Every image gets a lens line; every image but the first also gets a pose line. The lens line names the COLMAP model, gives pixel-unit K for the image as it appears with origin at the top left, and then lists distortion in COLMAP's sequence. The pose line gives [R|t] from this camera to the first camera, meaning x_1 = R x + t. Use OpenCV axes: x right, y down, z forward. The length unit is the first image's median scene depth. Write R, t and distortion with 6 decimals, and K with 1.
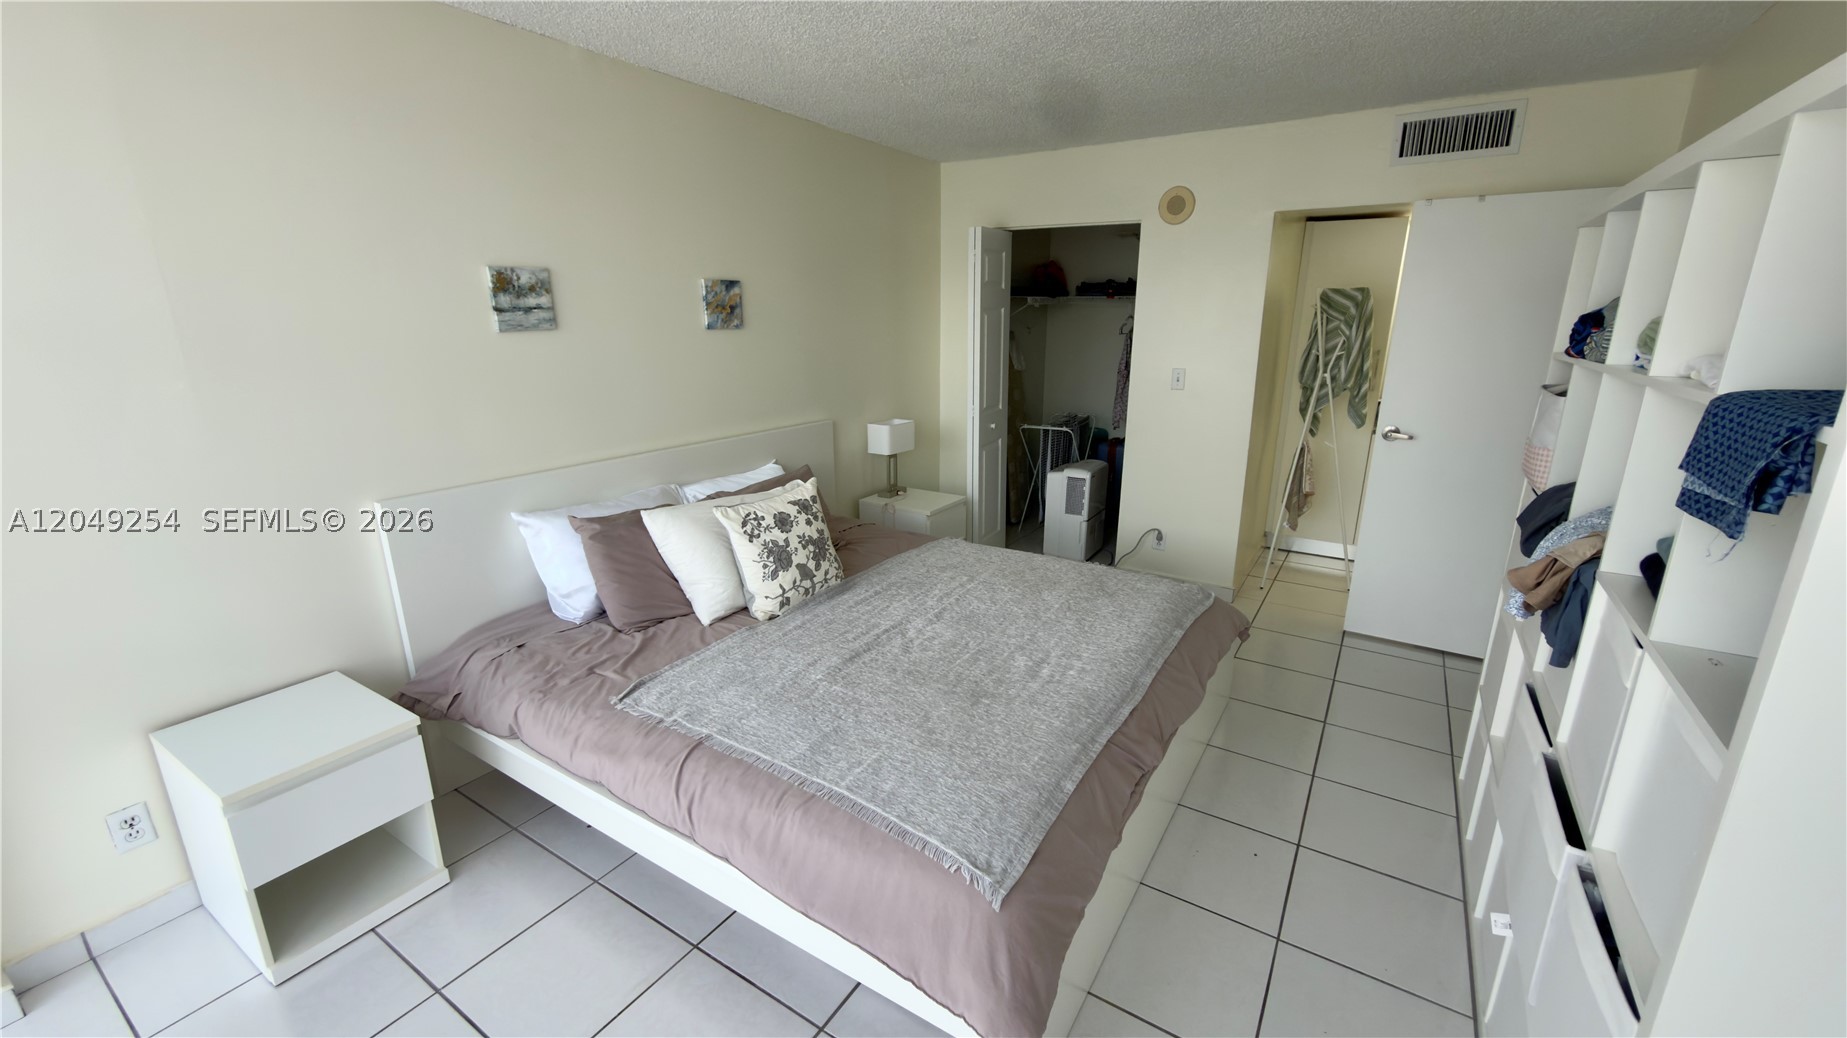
lens RADIAL K [[736.4, 0, 927.1], [0, 736.4, 520.7], [0, 0, 1]] dist [0.001367, -0.000006]
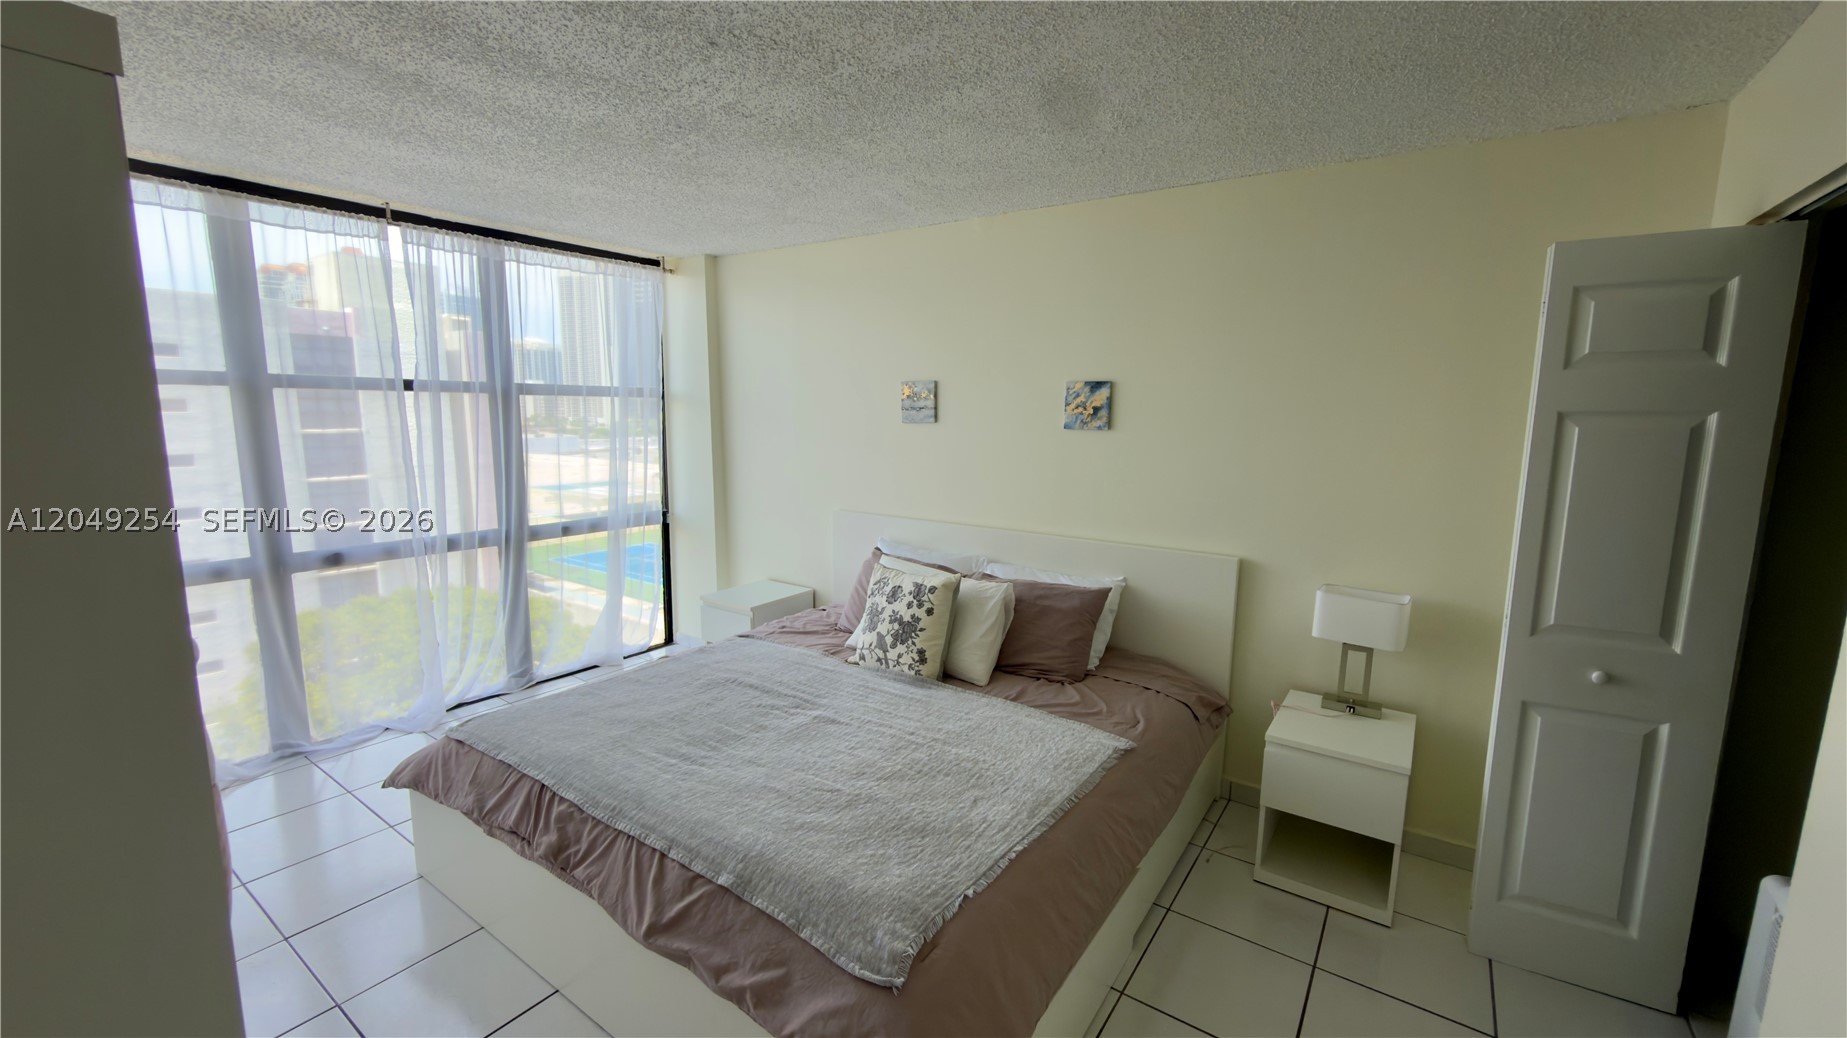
lens RADIAL K [[736.4, 0, 927.1], [0, 736.4, 520.7], [0, 0, 1]] dist [0.001367, -0.000006]
pose [[-0.040928, 0.151280, -0.987643, 0.837327], [-0.283029, 0.946230, 0.156665, -0.276283], [0.958238, 0.285944, 0.004089, 0.955309]]
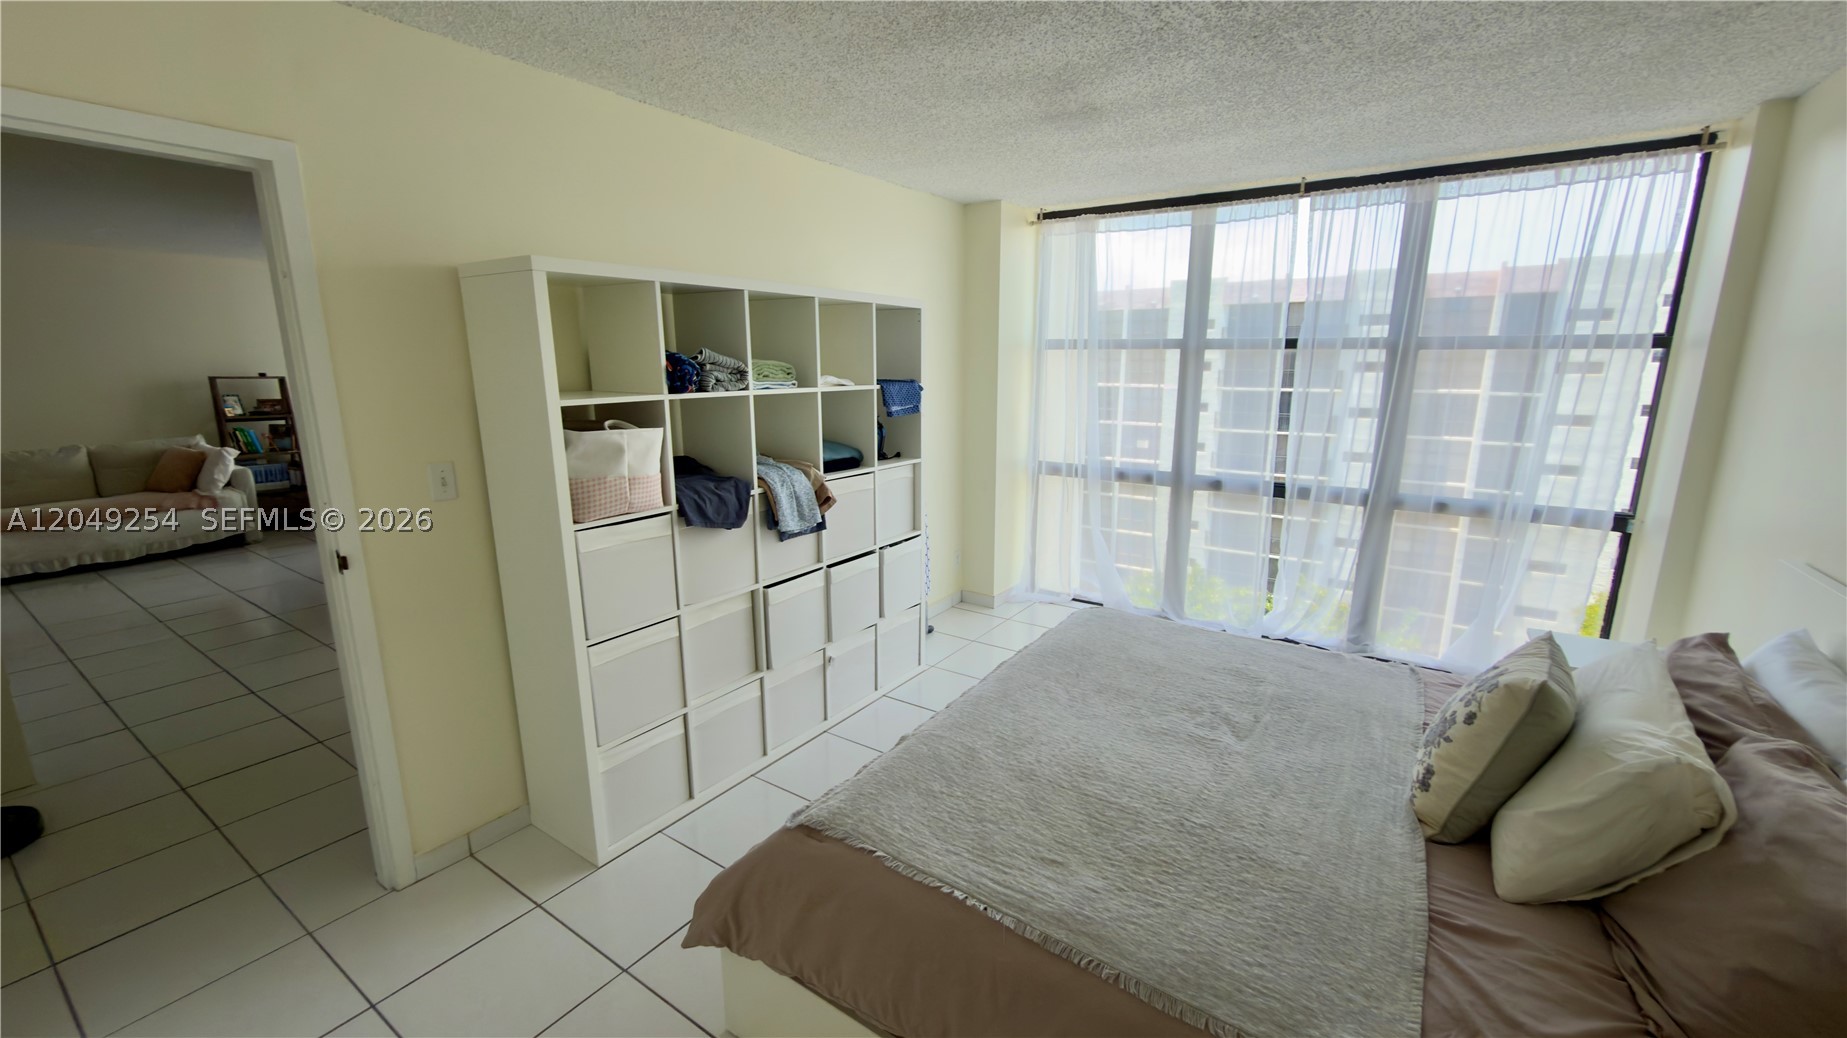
lens RADIAL K [[736.4, 0, 927.1], [0, 736.4, 520.7], [0, 0, 1]] dist [0.001367, -0.000006]
pose [[-0.999643, -0.008143, 0.025448, 0.267086], [0.004798, 0.882237, 0.470781, -0.408743], [-0.026284, 0.470735, -0.881883, 1.443288]]
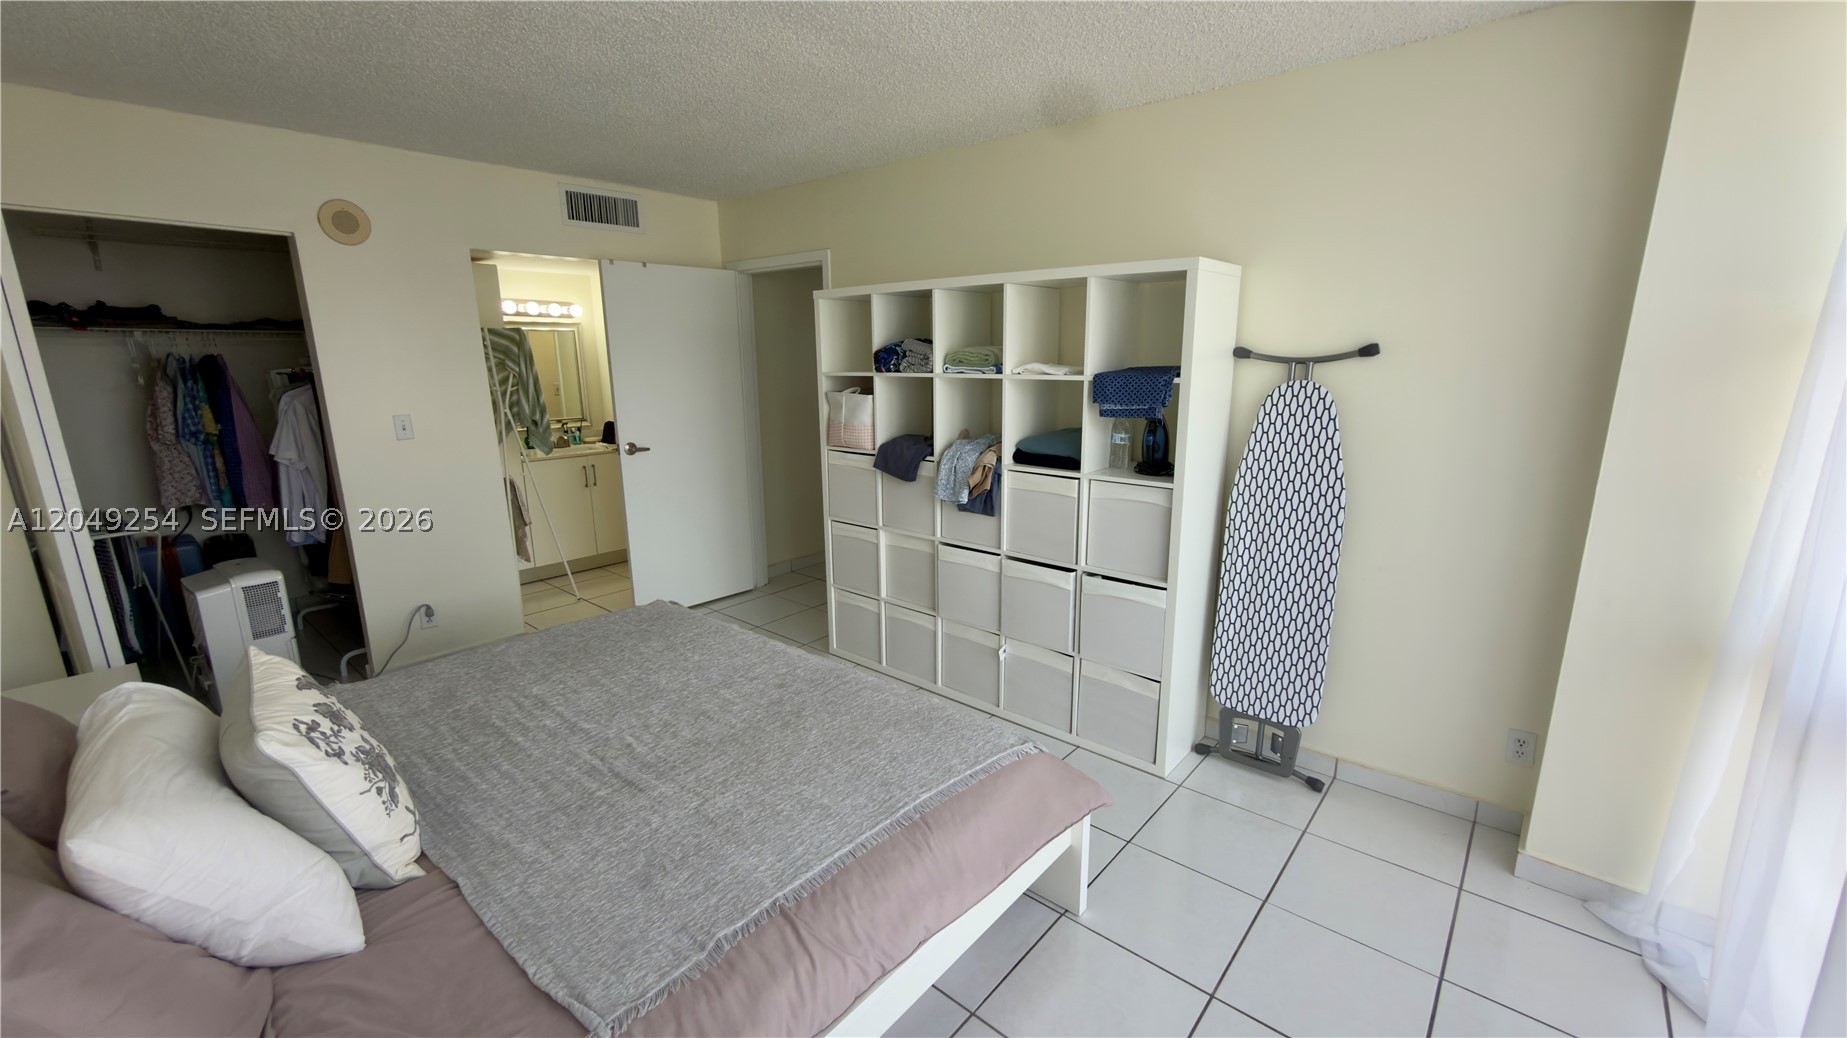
lens RADIAL K [[736.4, 0, 927.1], [0, 736.4, 520.7], [0, 0, 1]] dist [0.001367, -0.000006]
pose [[0.141212, -0.221150, 0.964962, -0.601498], [0.273646, 0.945472, 0.176638, -0.107775], [-0.951408, 0.239115, 0.194029, 0.406513]]
